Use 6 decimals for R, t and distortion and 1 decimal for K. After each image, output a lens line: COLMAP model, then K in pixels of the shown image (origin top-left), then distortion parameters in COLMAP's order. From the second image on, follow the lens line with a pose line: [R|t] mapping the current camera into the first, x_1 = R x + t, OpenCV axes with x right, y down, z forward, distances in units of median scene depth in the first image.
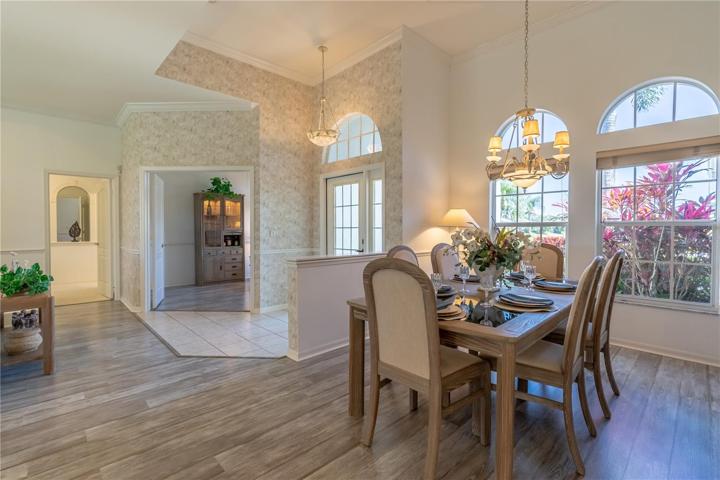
lens RADIAL K [[332.1, 0, 360.0], [0, 332.1, 240.0], [0, 0, 1]] dist [-0.000756, 0.000311]
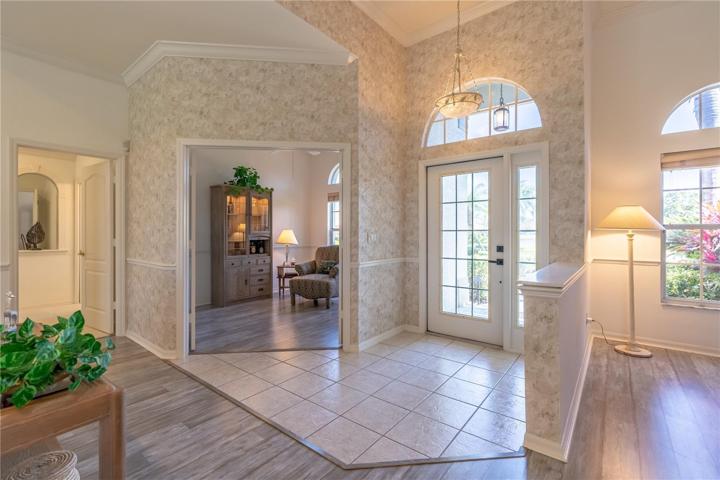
lens RADIAL K [[324.4, 0, 360.0], [0, 324.4, 238.4], [0, 0, 1]] dist [0.000300, -0.000022]
pose [[0.990230, -0.002521, 0.139419, -0.378672], [0.004588, 0.999884, -0.014504, -0.009635], [-0.139367, 0.015002, 0.990127, 0.298616]]
